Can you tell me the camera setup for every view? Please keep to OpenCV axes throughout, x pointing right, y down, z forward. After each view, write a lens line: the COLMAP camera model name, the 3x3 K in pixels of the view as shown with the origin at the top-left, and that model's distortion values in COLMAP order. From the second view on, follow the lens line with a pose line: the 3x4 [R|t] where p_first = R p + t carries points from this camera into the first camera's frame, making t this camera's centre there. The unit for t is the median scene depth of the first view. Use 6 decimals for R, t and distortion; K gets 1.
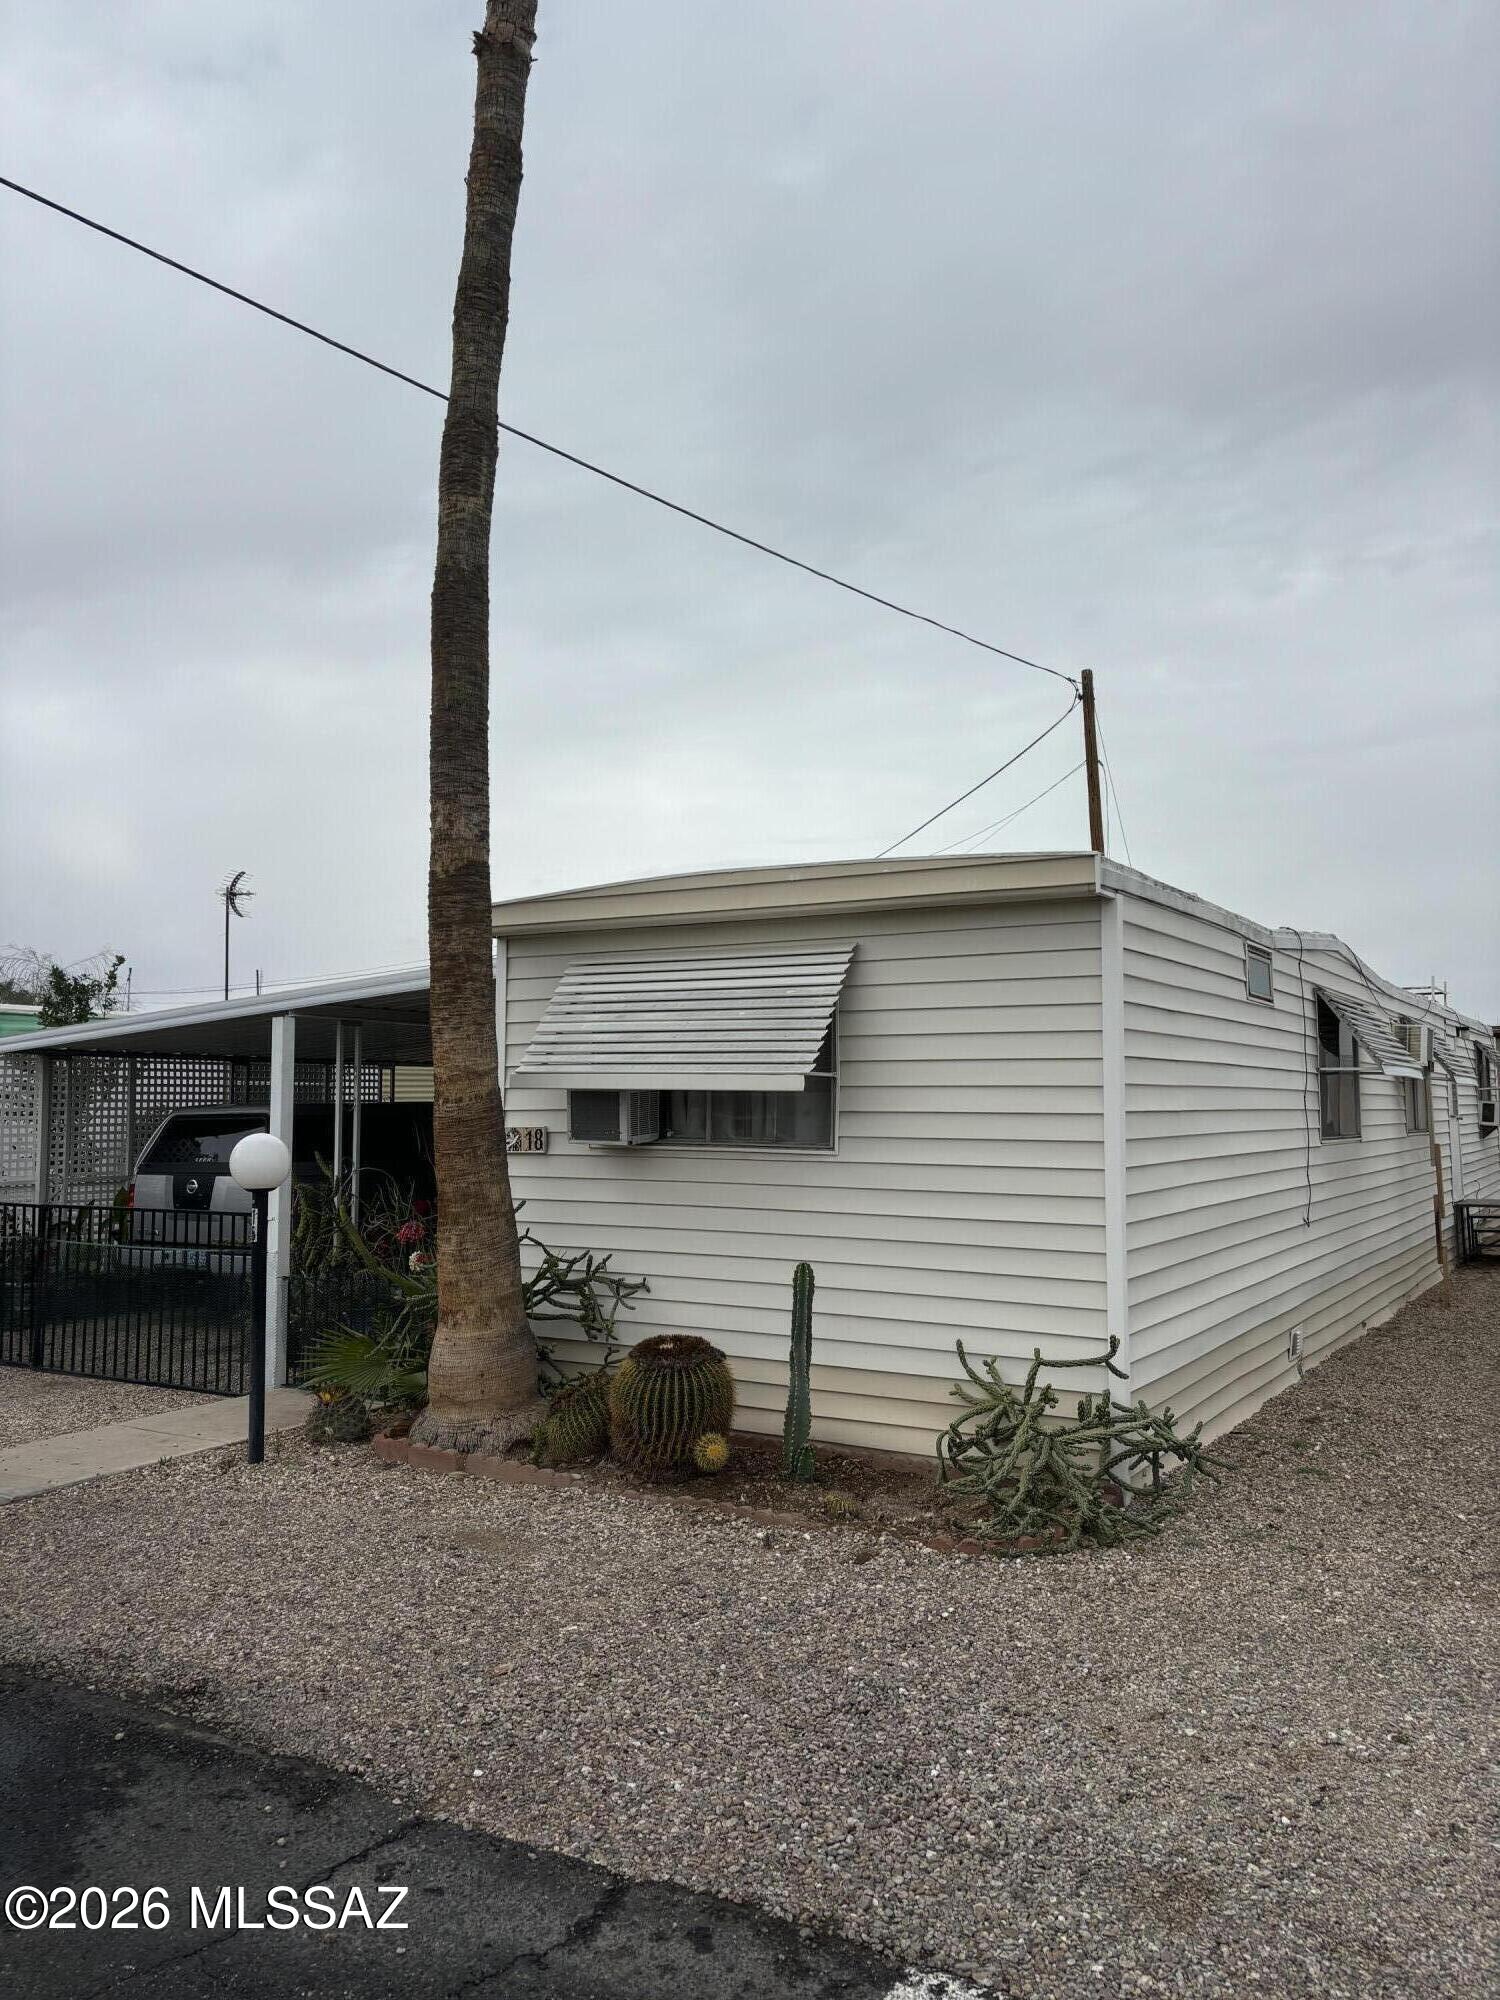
lens RADIAL K [[1499.0, 0, 756.5], [0, 1499.0, 1007.9], [0, 0, 1]] dist [0.075162, -0.077678]
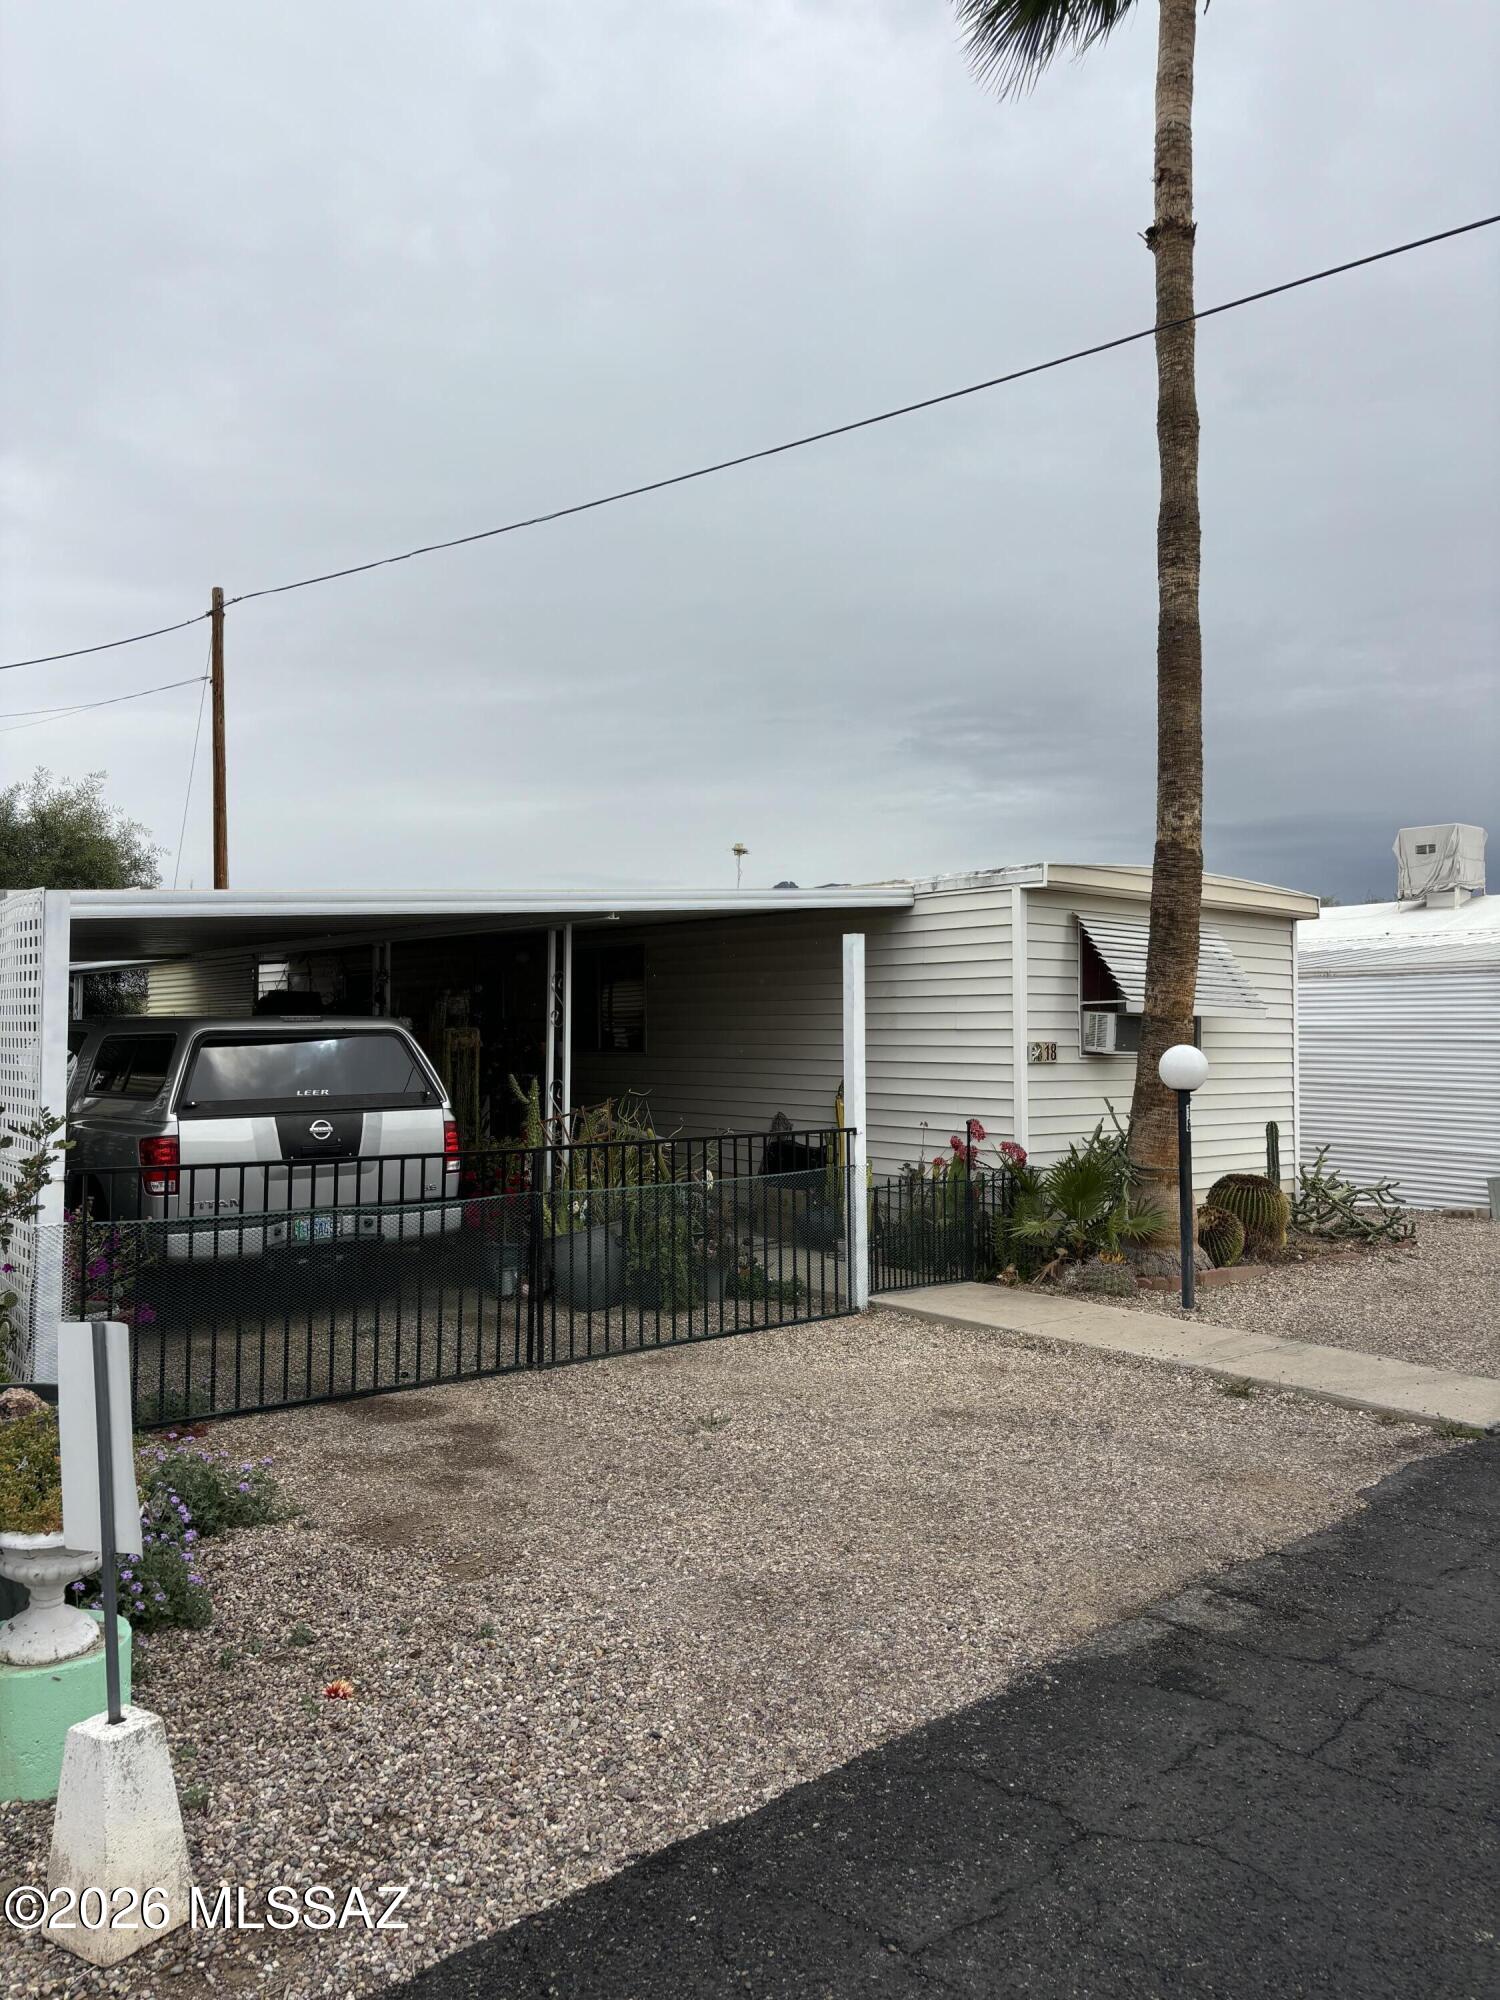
lens RADIAL K [[1499.0, 0, 756.5], [0, 1499.0, 1007.9], [0, 0, 1]] dist [0.075162, -0.077678]
pose [[0.321287, 0.025654, 0.946634, -1.702770], [-0.062754, 0.998013, -0.005748, 0.088239], [-0.944900, -0.057558, 0.322258, 0.994779]]
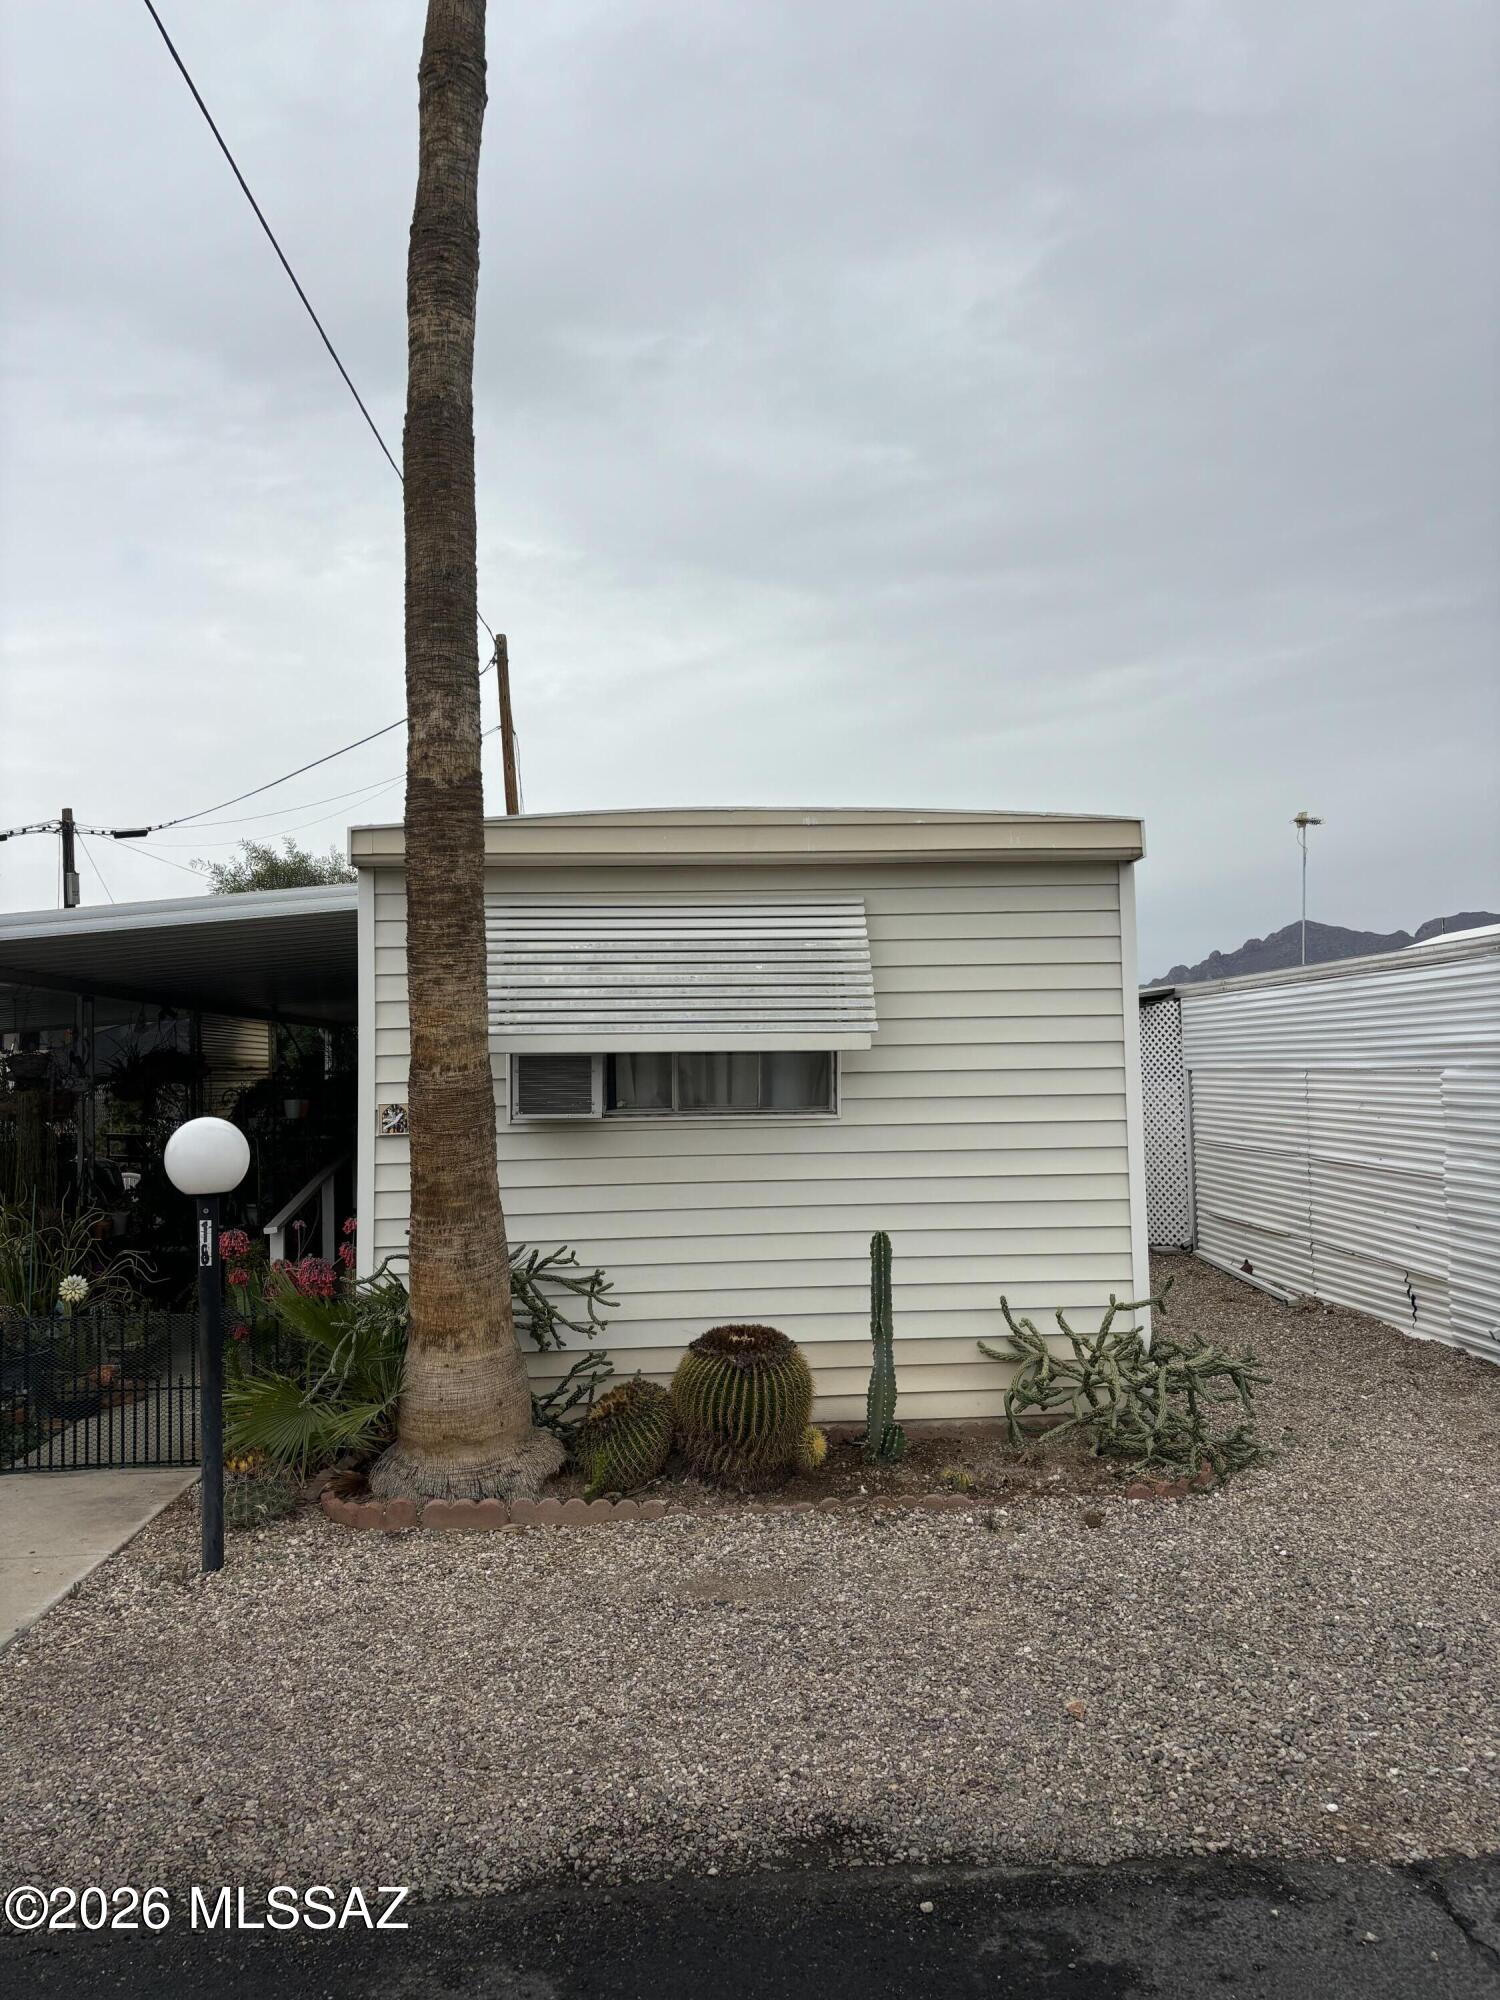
lens RADIAL K [[1485.7, 0, 759.0], [0, 1485.7, 1003.0], [0, 0, 1]] dist [0.049125, -0.060594]
pose [[0.828327, 0.006726, 0.560204, -0.544173], [-0.014596, 0.999848, 0.009578, 0.017896], [-0.560054, -0.016110, 0.828299, 0.269226]]
